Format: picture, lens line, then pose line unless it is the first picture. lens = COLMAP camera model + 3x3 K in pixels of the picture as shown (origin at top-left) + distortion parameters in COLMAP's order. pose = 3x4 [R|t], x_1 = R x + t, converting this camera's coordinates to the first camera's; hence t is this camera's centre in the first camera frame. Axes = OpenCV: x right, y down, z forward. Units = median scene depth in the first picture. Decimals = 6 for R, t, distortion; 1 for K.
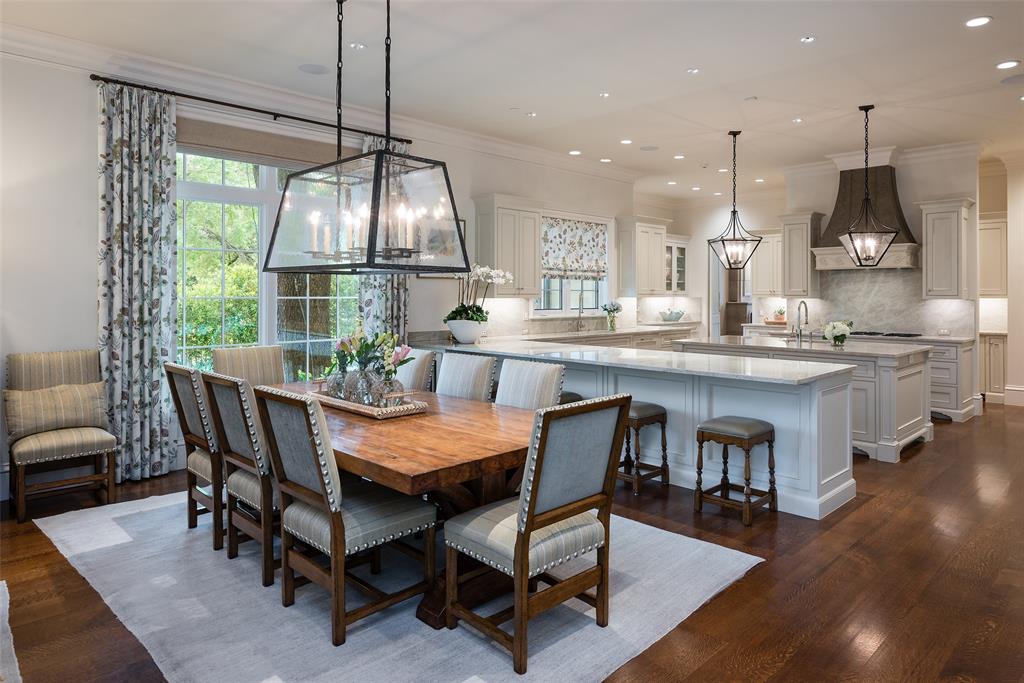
lens RADIAL K [[648.1, 0, 557.3], [0, 648.1, 289.5], [0, 0, 1]] dist [-0.009083, 0.003313]
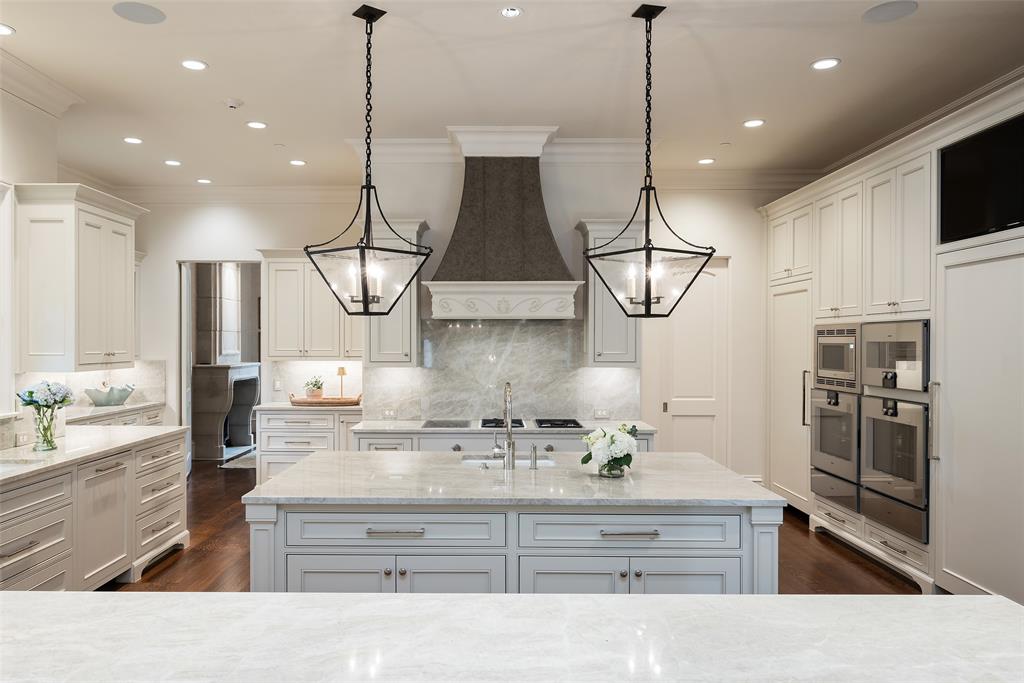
lens RADIAL K [[732.2, 0, 508.8], [0, 732.2, 343.8], [0, 0, 1]] dist [-0.009331, -0.003925]
pose [[0.722341, -0.001465, 0.691536, -0.008537], [-0.005229, 0.999958, 0.007580, -0.013816], [-0.691518, -0.009091, 0.722302, 0.491134]]
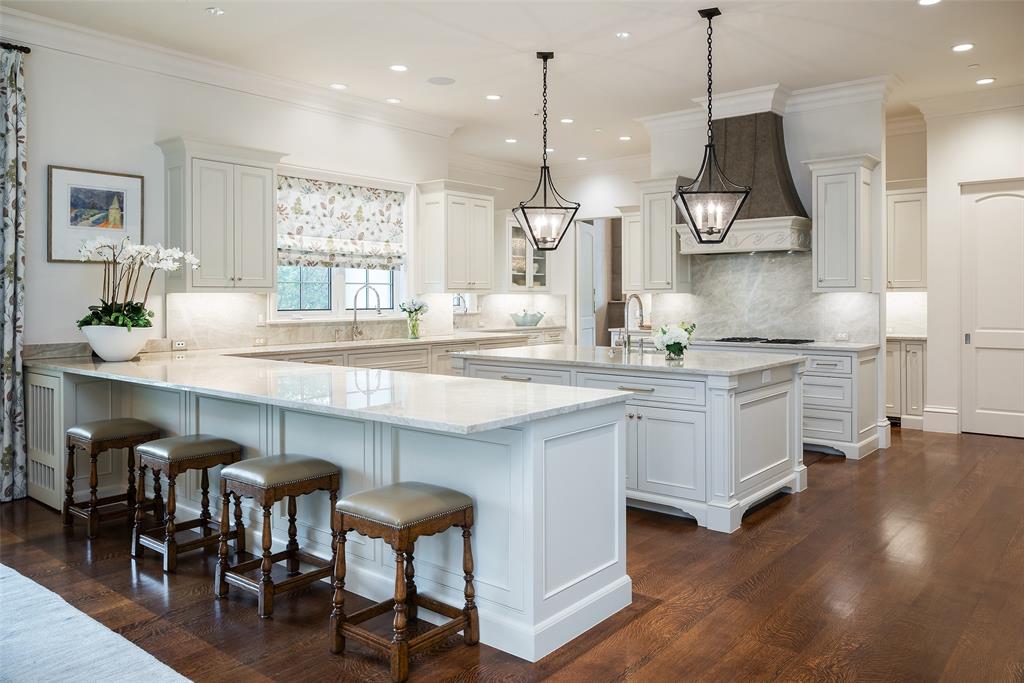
lens RADIAL K [[760.0, 0, 548.3], [0, 760.0, 297.6], [0, 0, 1]] dist [-0.002044, -0.008051]
pose [[0.995335, -0.005173, 0.096341, 0.172085], [0.004328, 0.999950, 0.008986, 0.011124], [-0.096382, -0.008528, 0.995308, 0.157291]]
